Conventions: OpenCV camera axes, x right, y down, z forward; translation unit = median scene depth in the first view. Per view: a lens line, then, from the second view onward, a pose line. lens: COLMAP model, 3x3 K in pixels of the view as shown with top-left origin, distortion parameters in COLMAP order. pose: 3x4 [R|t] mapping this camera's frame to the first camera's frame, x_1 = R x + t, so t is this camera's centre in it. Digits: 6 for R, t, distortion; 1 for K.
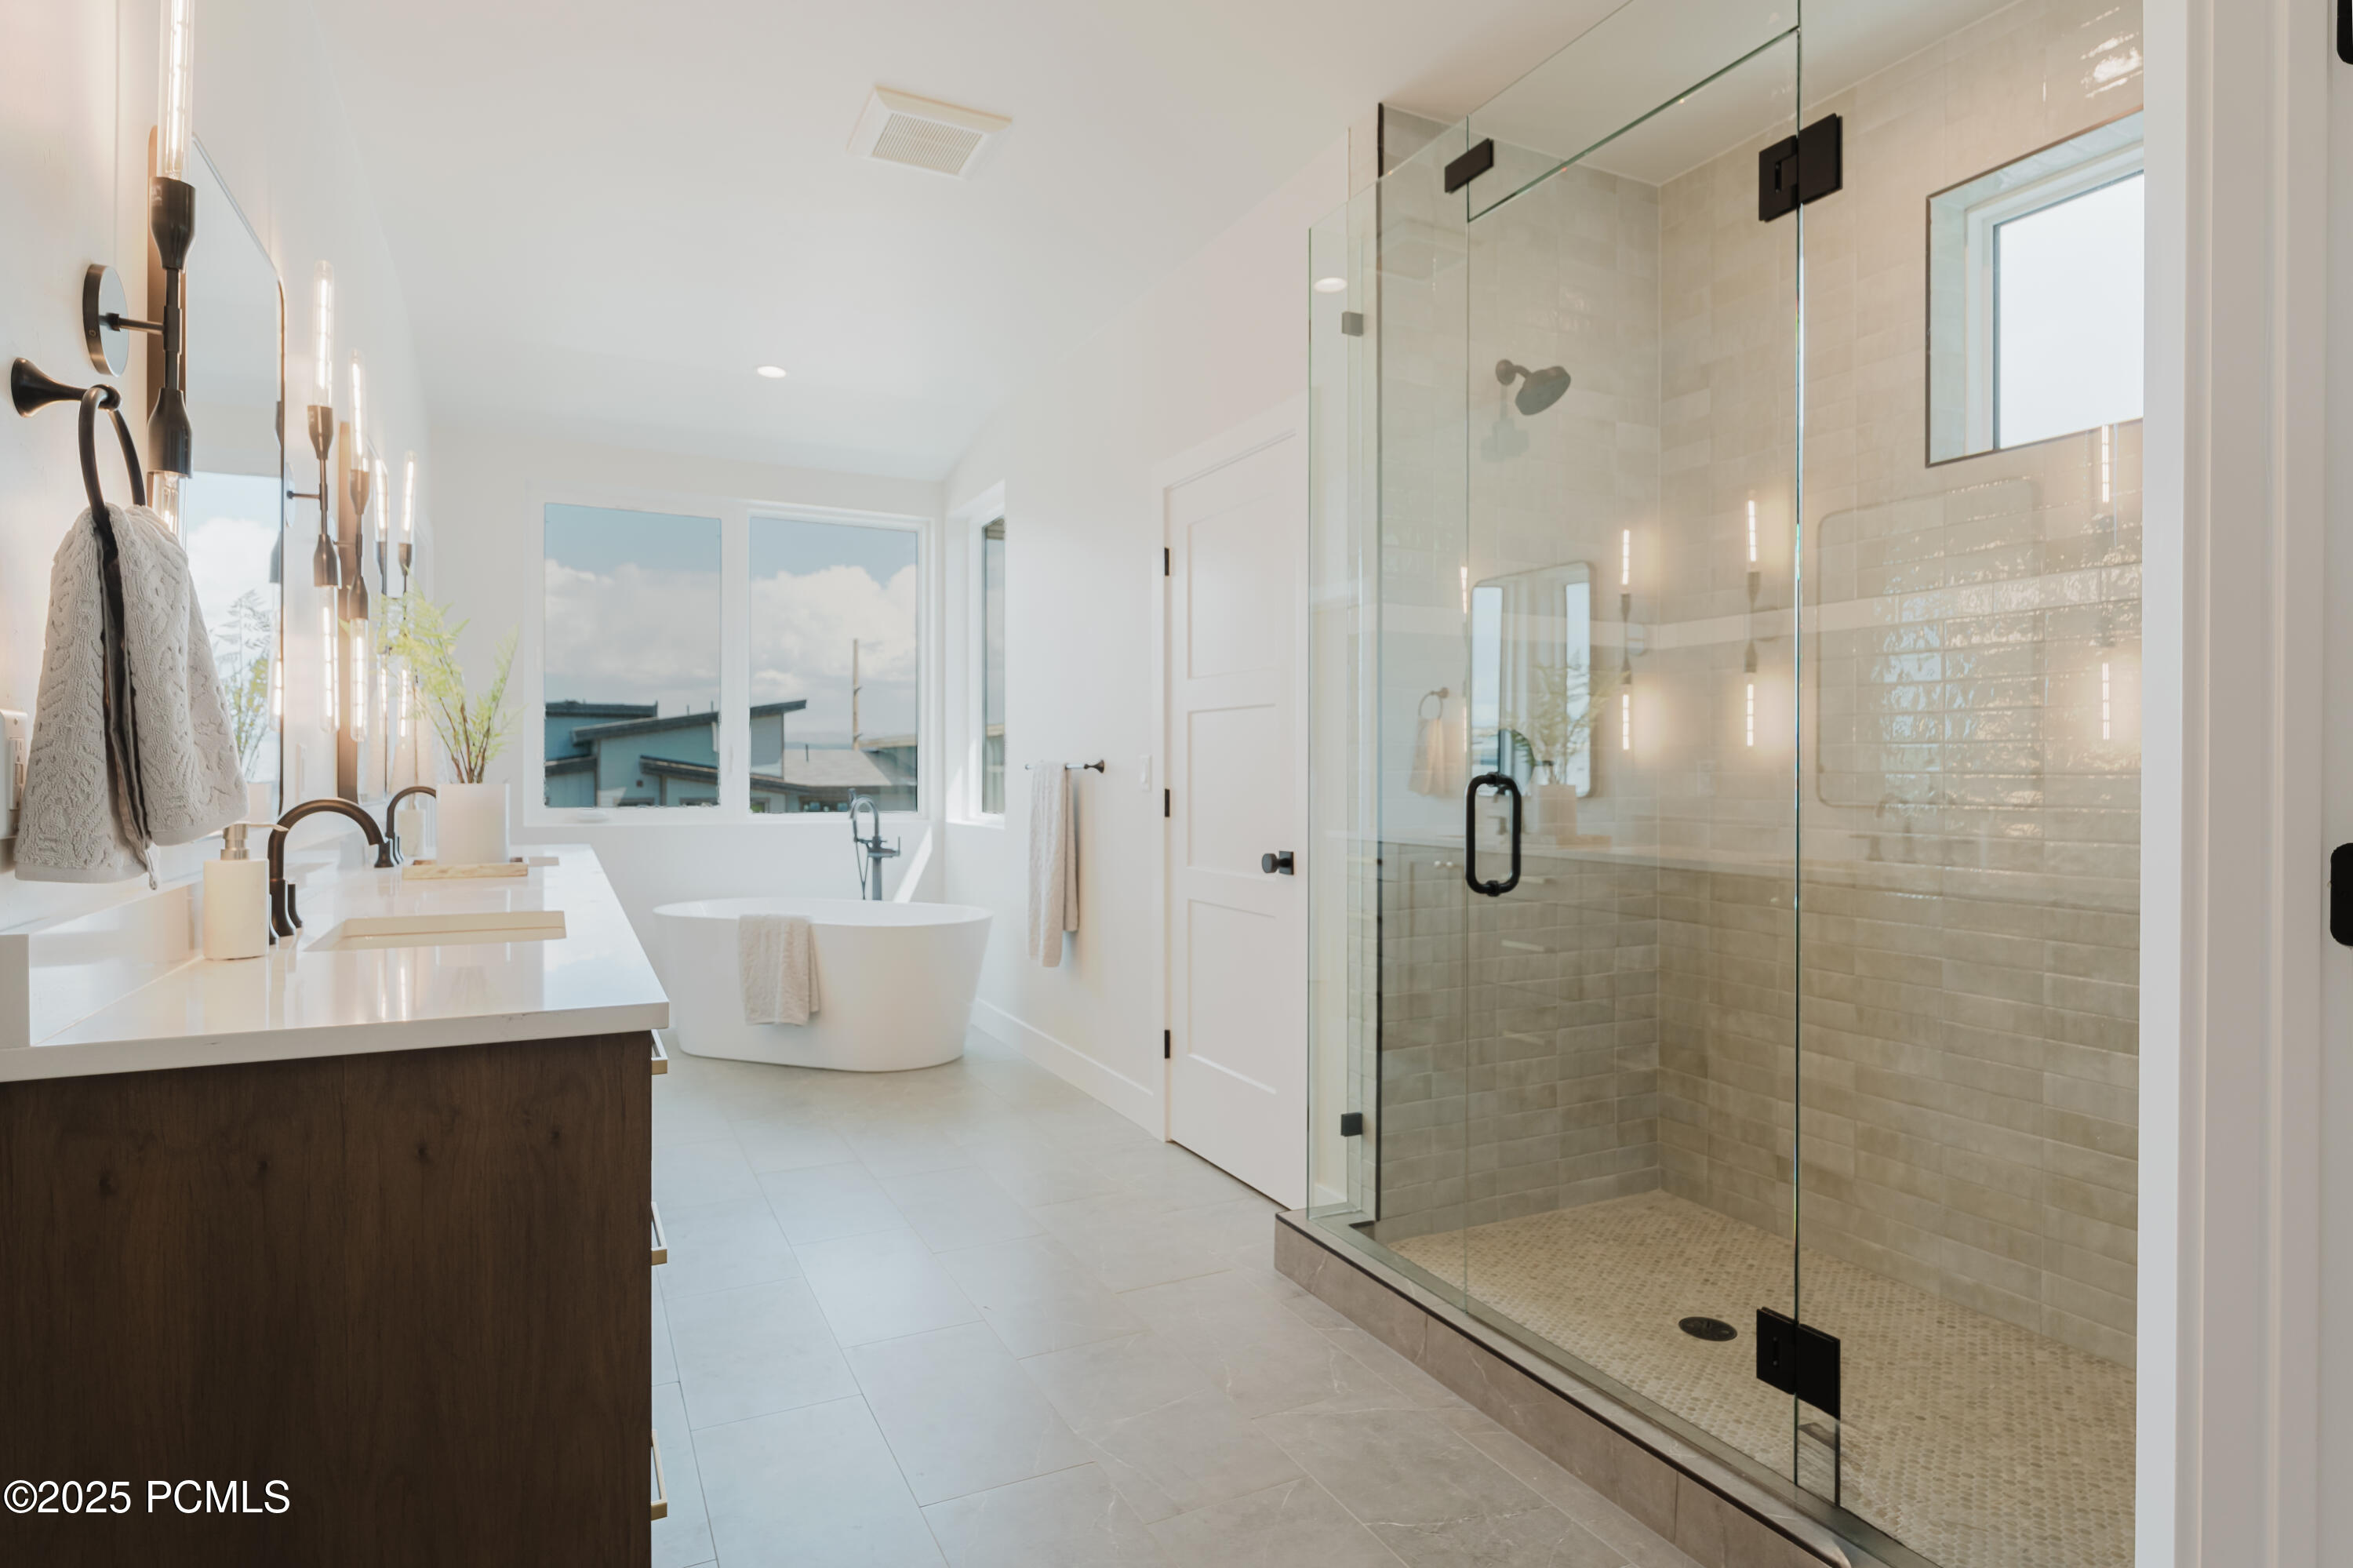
lens RADIAL K [[1243.7, 0, 1175.6], [0, 1243.7, 783.3], [0, 0, 1]] dist [-0.001827, -0.000987]
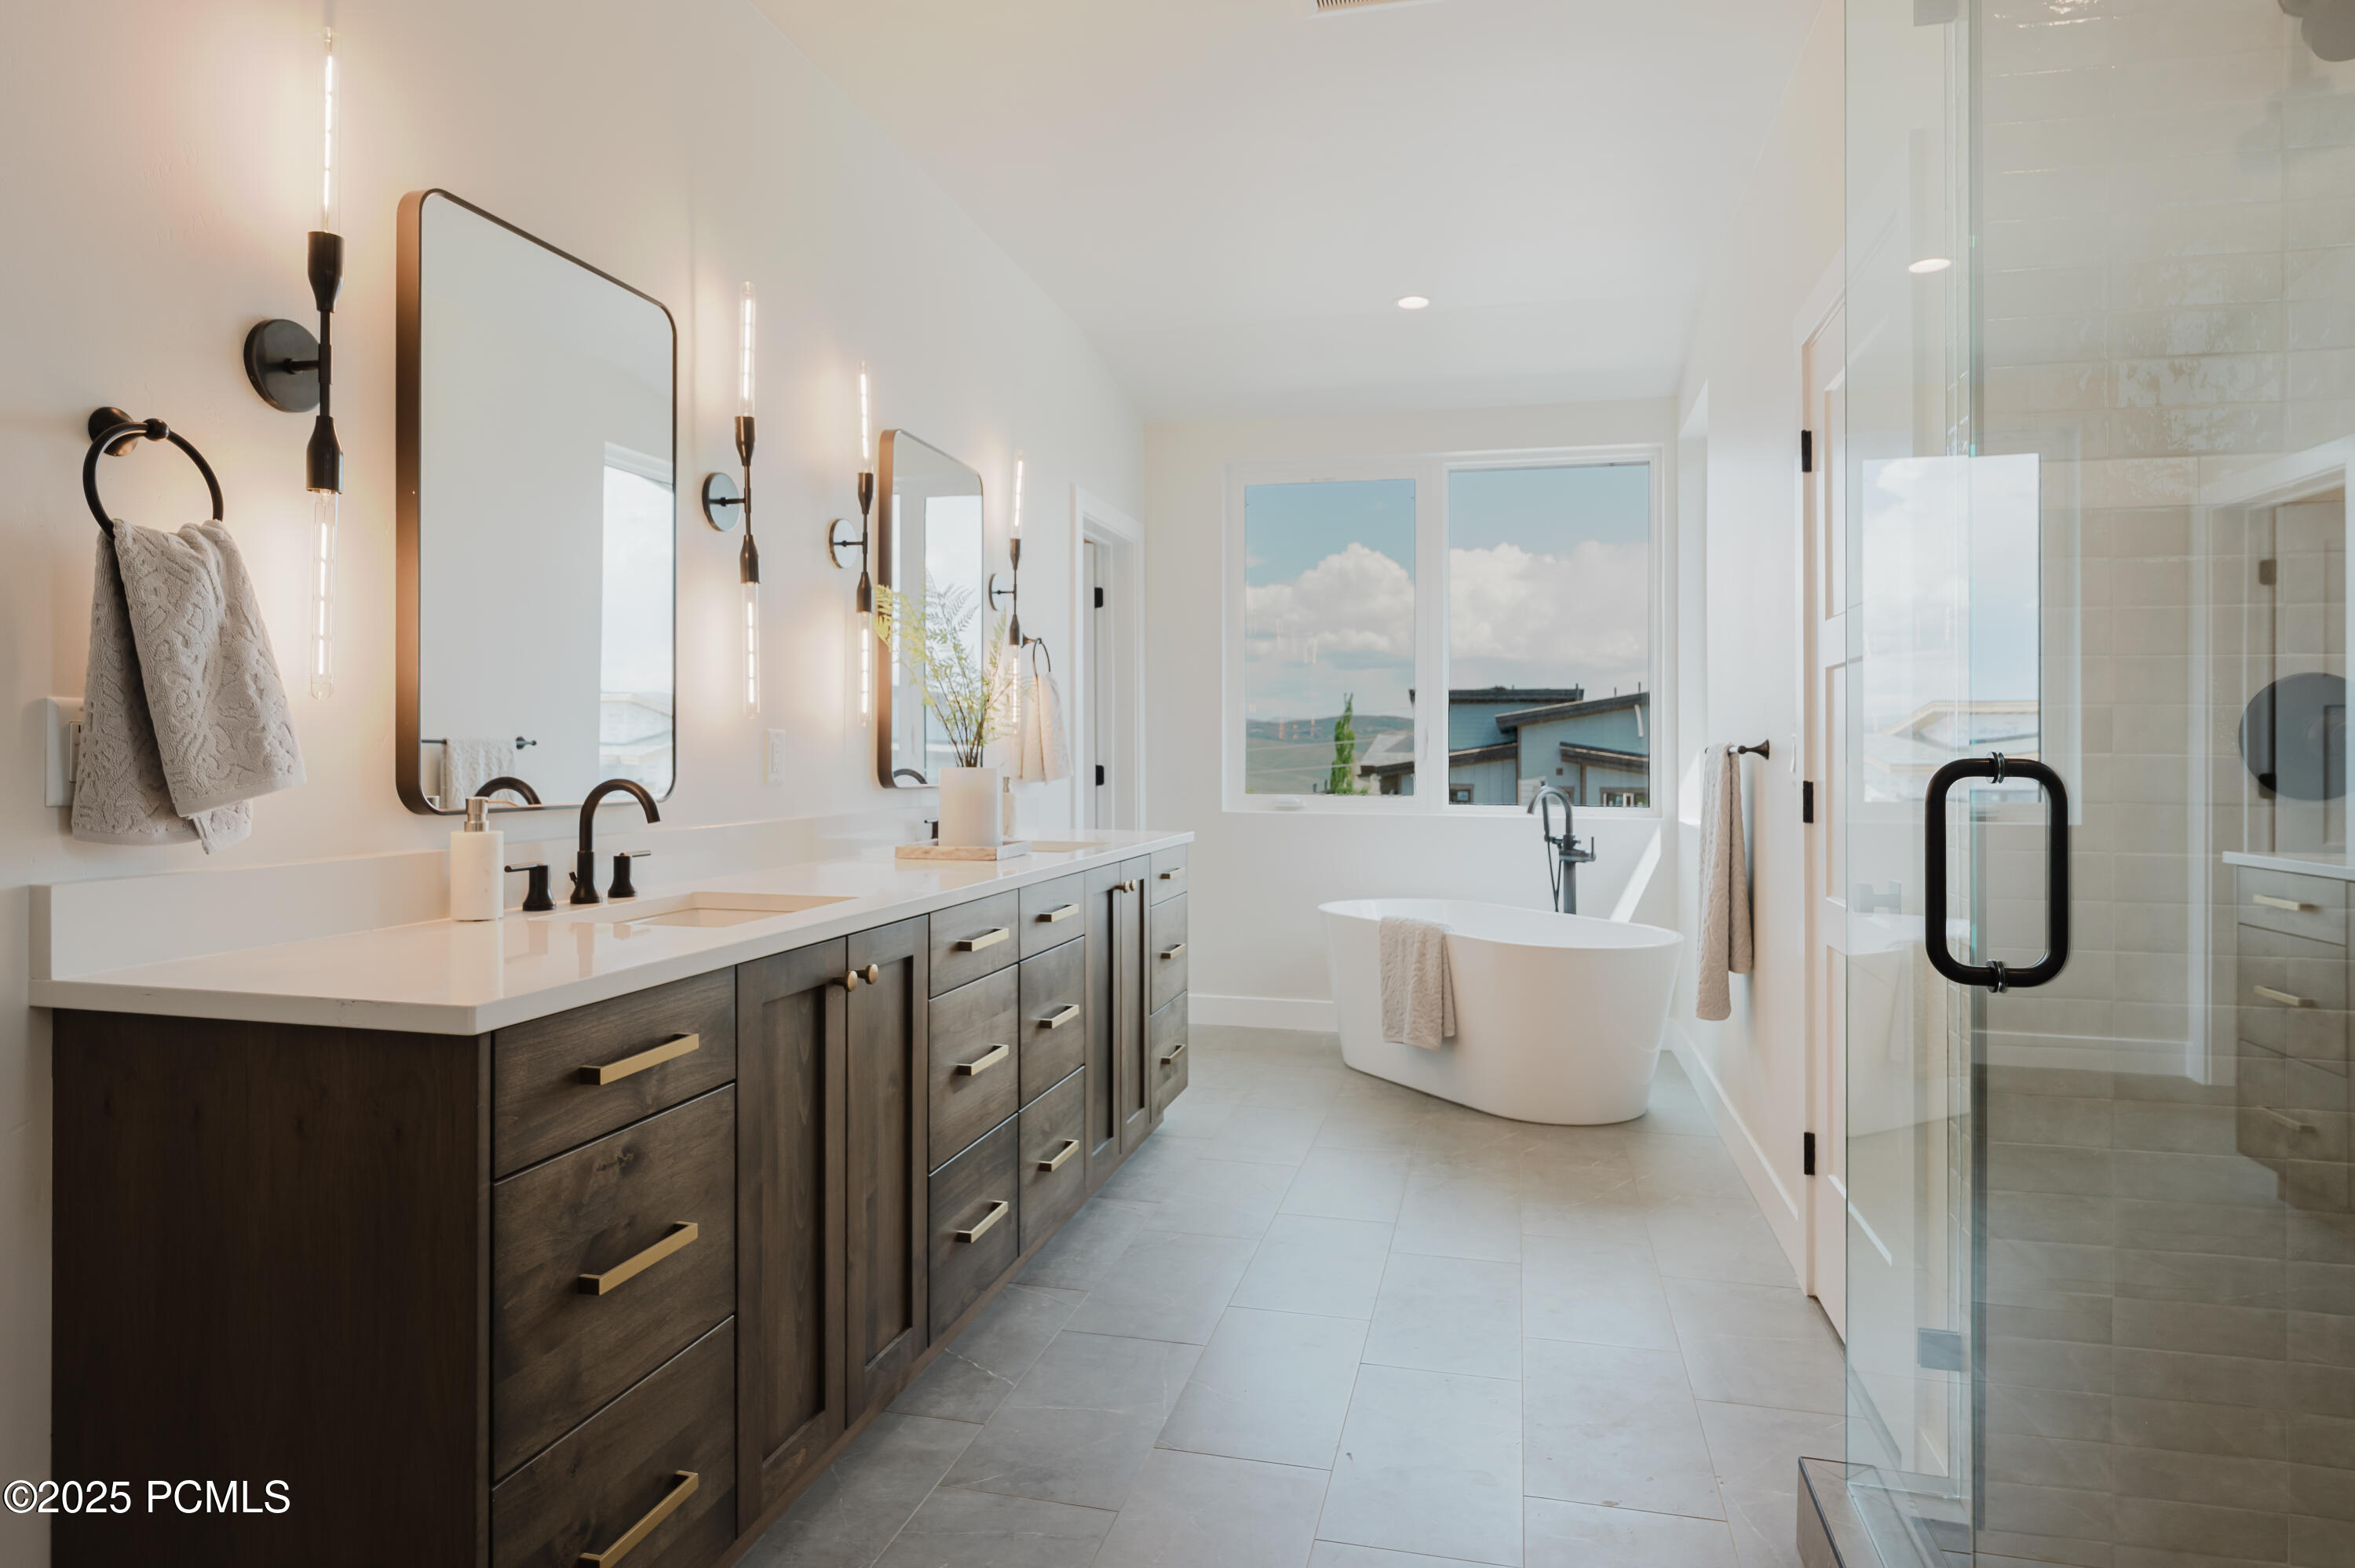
lens RADIAL K [[1360.3, 0, 1176.7], [0, 1360.3, 764.5], [0, 0, 1]] dist [0.002559, -0.003079]
pose [[0.760121, 0.004274, -0.649768, 0.151474], [-0.007929, 0.999965, -0.002699, -0.000095], [0.649733, 0.007204, 0.760128, 0.142273]]
